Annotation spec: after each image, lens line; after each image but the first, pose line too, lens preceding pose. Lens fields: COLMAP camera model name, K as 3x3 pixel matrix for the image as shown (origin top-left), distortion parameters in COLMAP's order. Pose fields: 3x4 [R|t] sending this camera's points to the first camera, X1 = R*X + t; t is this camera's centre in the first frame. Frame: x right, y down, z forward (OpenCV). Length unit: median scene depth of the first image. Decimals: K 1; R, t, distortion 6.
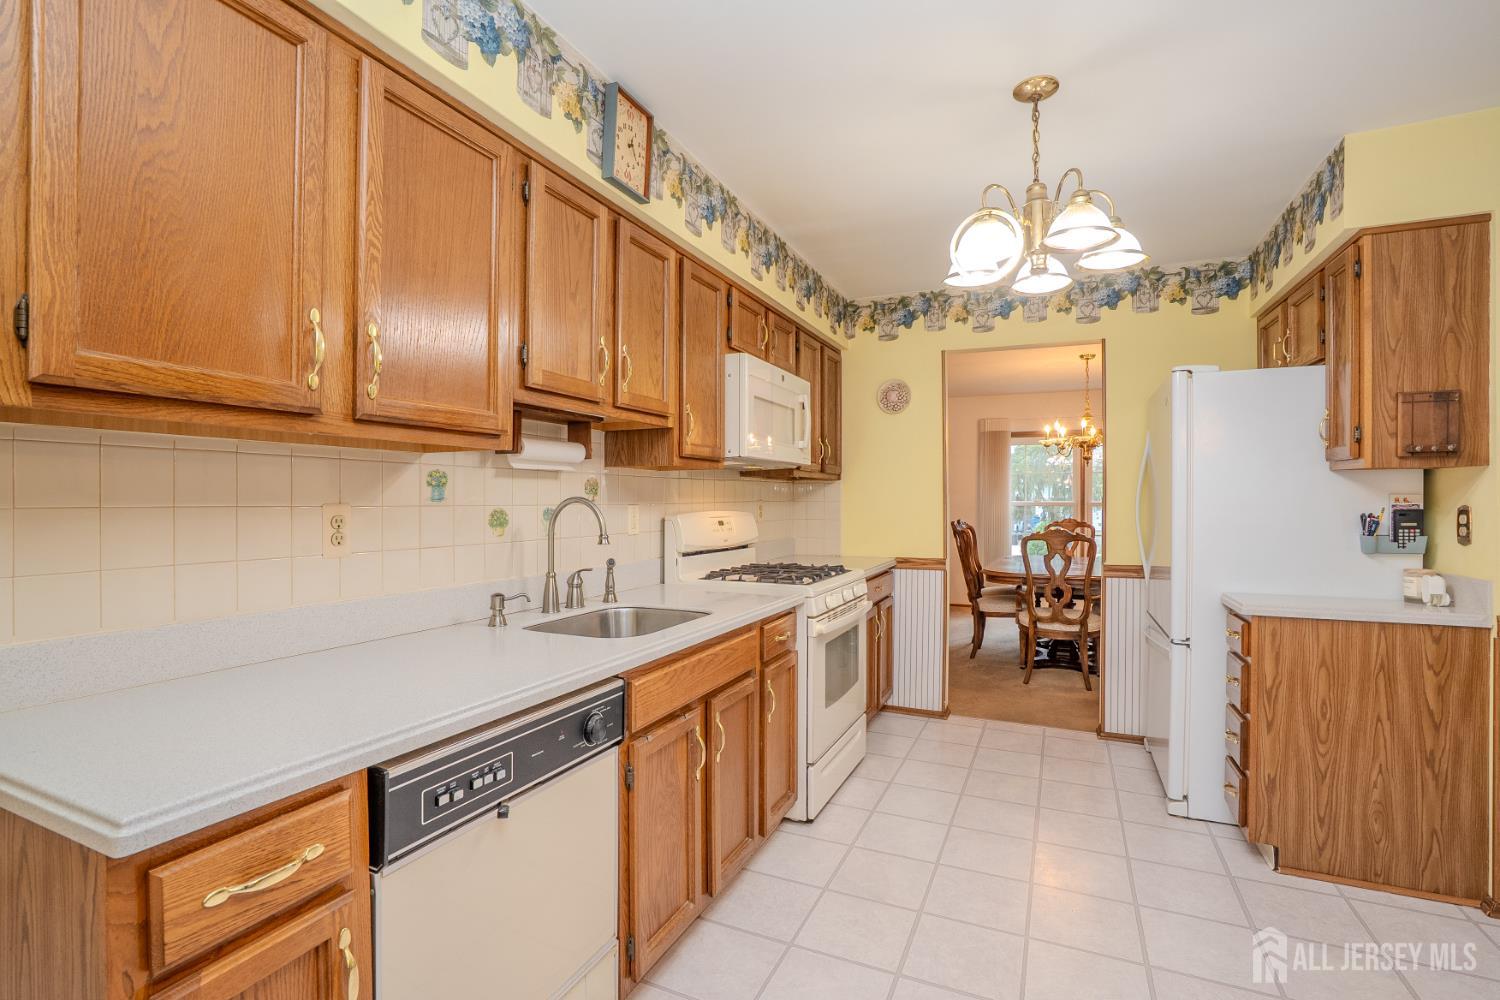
lens RADIAL K [[692.4, 0, 742.0], [0, 692.4, 501.8], [0, 0, 1]] dist [-0.011793, -0.000143]
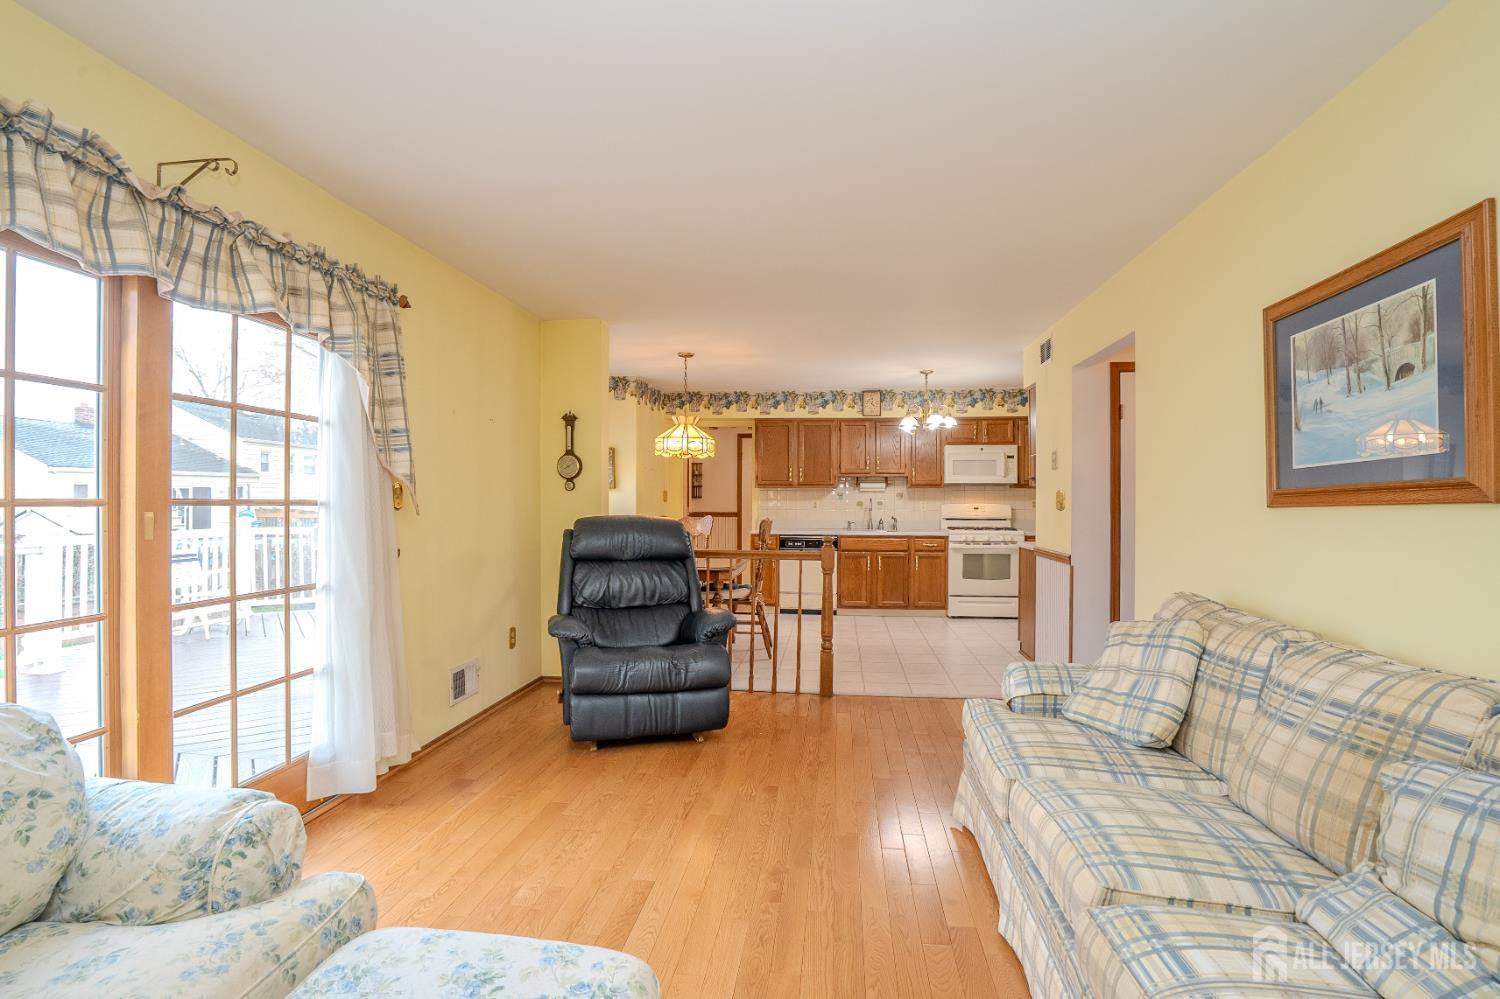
lens RADIAL K [[692.4, 0, 748.2], [0, 692.4, 500.0], [0, 0, 1]] dist [-0.057919, 0.024369]
pose [[0.310429, 0.003492, -0.950590, 3.071298], [-0.003315, 0.999991, 0.002592, -0.003192], [0.950591, 0.002346, 0.310438, -0.764849]]
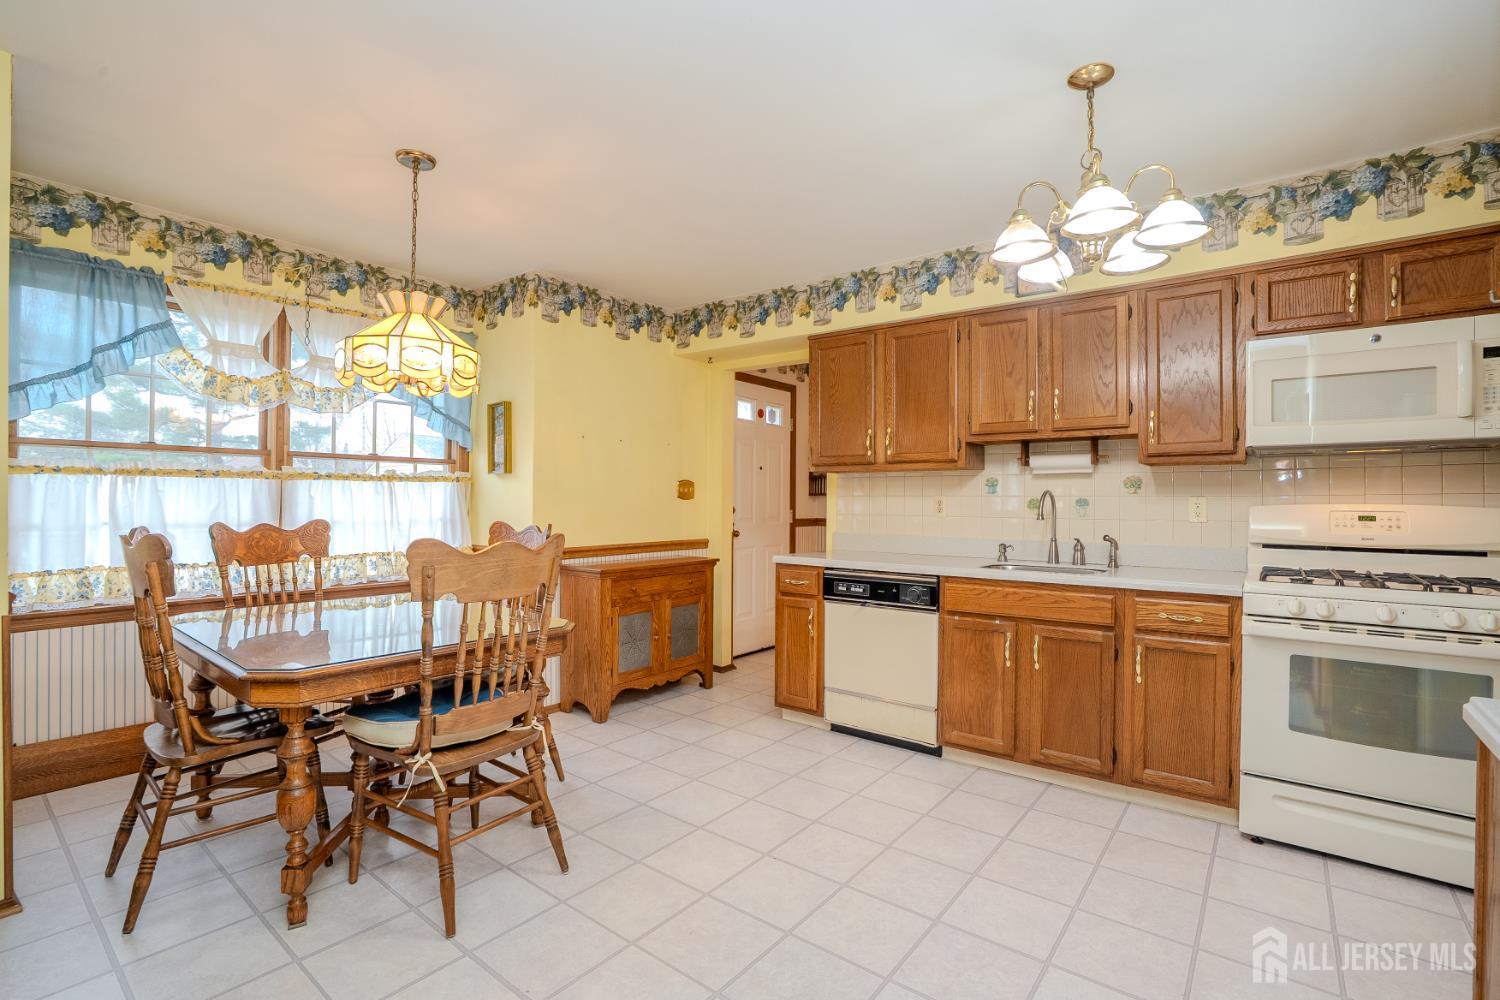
lens RADIAL K [[692.4, 0, 748.2], [0, 692.4, 500.5], [0, 0, 1]] dist [-0.057919, 0.024369]
pose [[-0.230176, -0.003524, -0.973143, 1.436218], [-0.007874, 0.999967, -0.001759, 0.024453], [0.973117, 0.007258, -0.230196, 0.695055]]
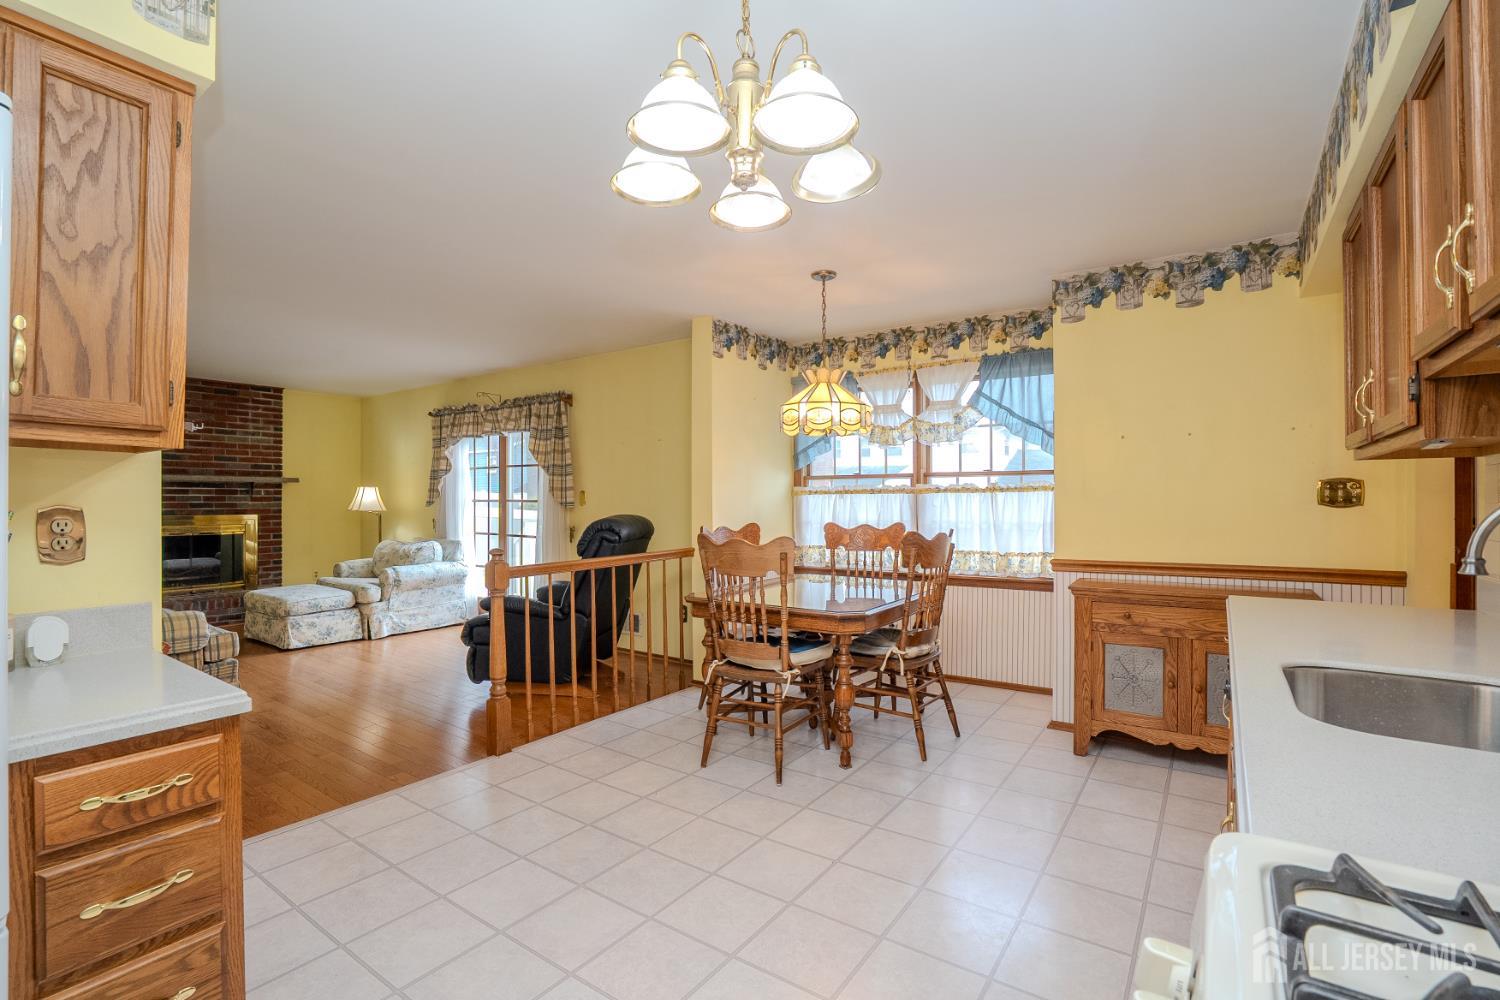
lens RADIAL K [[692.4, 0, 748.2], [0, 692.4, 500.5], [0, 0, 1]] dist [-0.057919, 0.024369]
pose [[-0.984328, 0.001736, 0.176340, 0.314140], [0.002096, 0.999996, 0.001854, -0.001103], [-0.176336, 0.002195, -0.984328, 1.592641]]
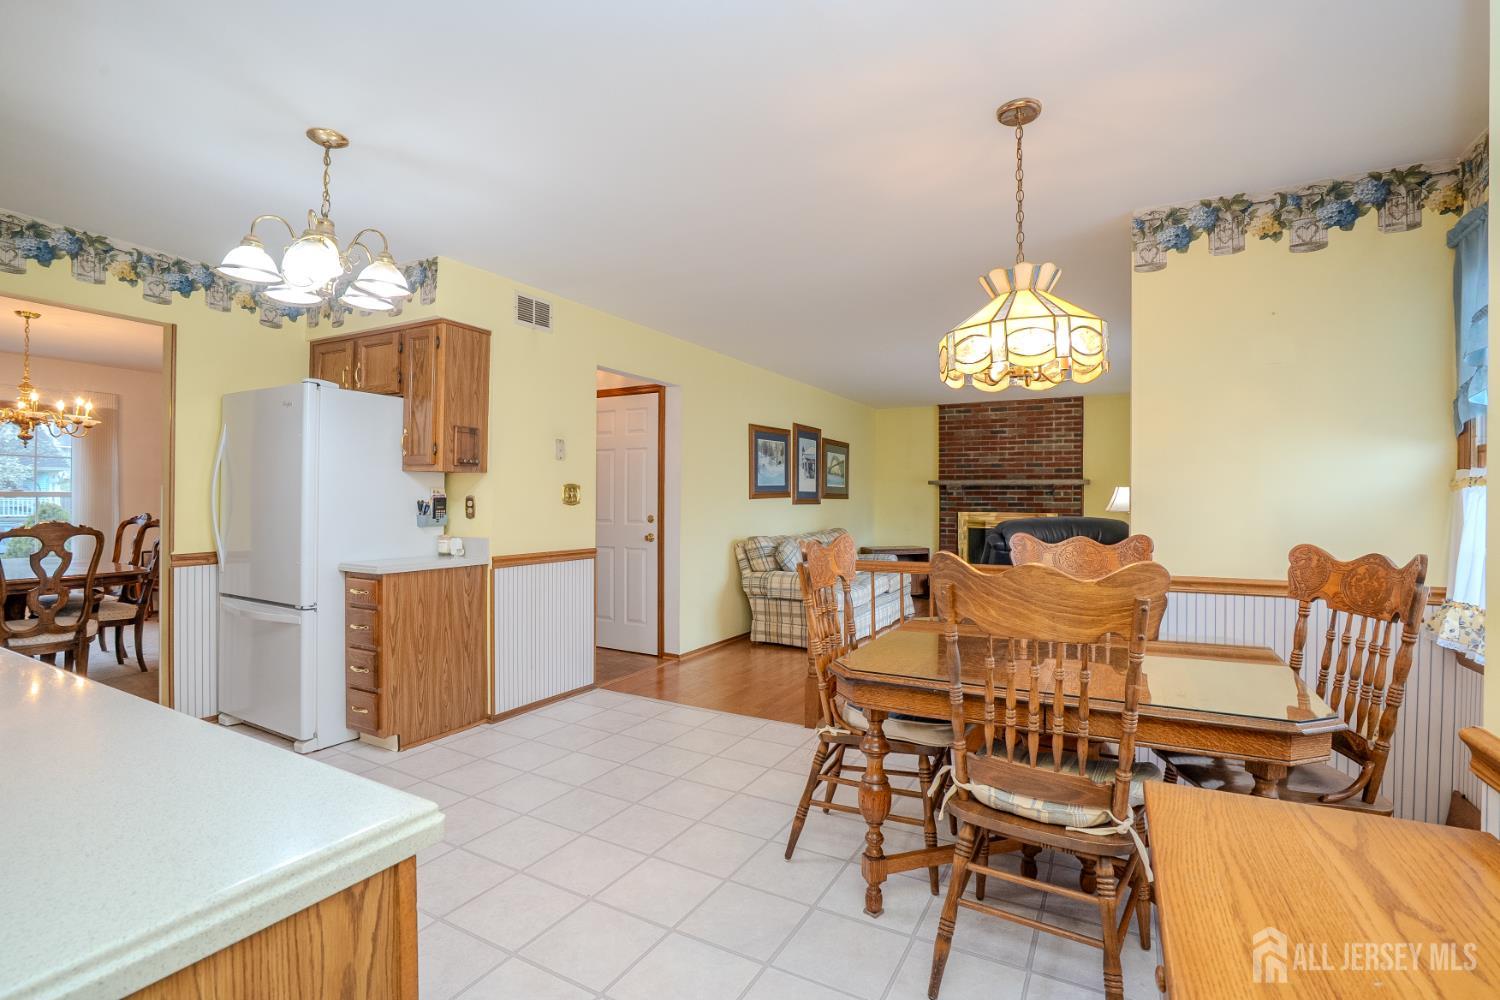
lens RADIAL K [[692.4, 0, 748.2], [0, 692.4, 500.5], [0, 0, 1]] dist [-0.057919, 0.024369]
pose [[0.063627, 0.001079, 0.997973, -0.592970], [-0.007488, 0.999972, -0.000604, 0.013785], [-0.997946, -0.007434, 0.063634, 0.193164]]
